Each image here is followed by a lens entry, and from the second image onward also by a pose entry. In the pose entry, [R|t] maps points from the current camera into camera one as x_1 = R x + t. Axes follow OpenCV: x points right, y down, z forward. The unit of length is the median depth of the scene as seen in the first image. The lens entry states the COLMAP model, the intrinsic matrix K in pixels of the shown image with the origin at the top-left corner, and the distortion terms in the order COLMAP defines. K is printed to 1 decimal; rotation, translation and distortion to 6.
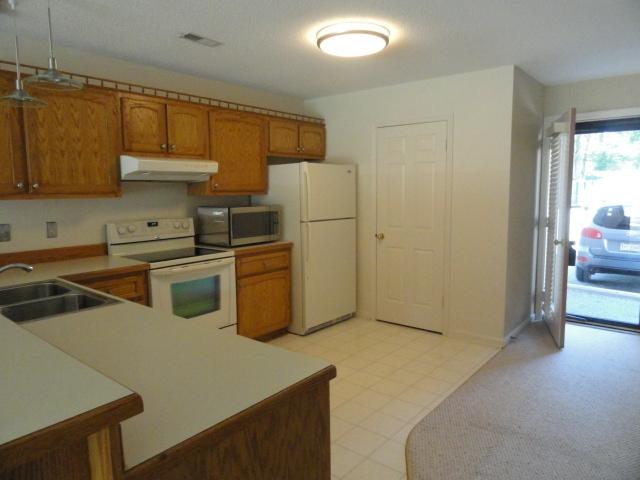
lens RADIAL K [[442.9, 0, 316.0], [0, 442.9, 238.4], [0, 0, 1]] dist [-0.009323, 0.001907]
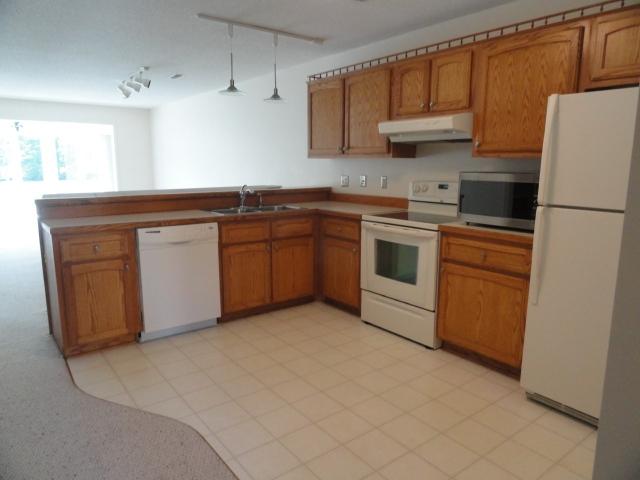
lens RADIAL K [[442.9, 0, 314.6], [0, 442.9, 239.6], [0, 0, 1]] dist [-0.009323, 0.001907]
pose [[-0.221985, 0.178451, -0.958581, 0.644485], [-0.106207, 0.972835, 0.205699, -0.087955], [0.969248, 0.147470, -0.197002, 0.924170]]
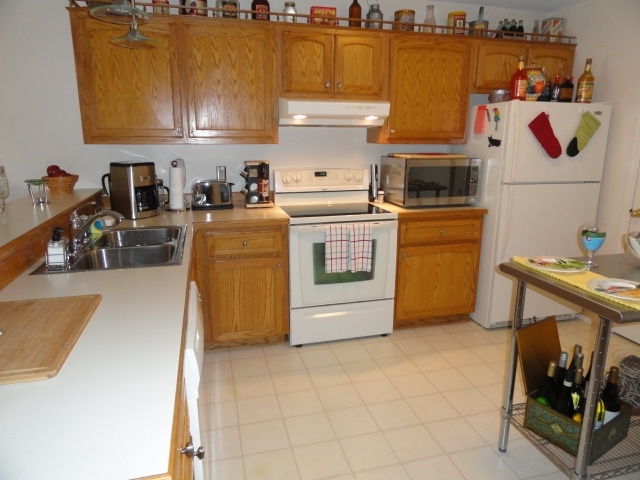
lens RADIAL K [[442.9, 0, 320.6], [0, 442.9, 240.5], [0, 0, 1]] dist [-0.009323, 0.001907]
pose [[0.821516, 0.146213, -0.551121, 0.156060], [-0.075939, 0.986009, 0.148391, -0.032201], [0.565106, -0.080054, 0.821125, 0.230967]]
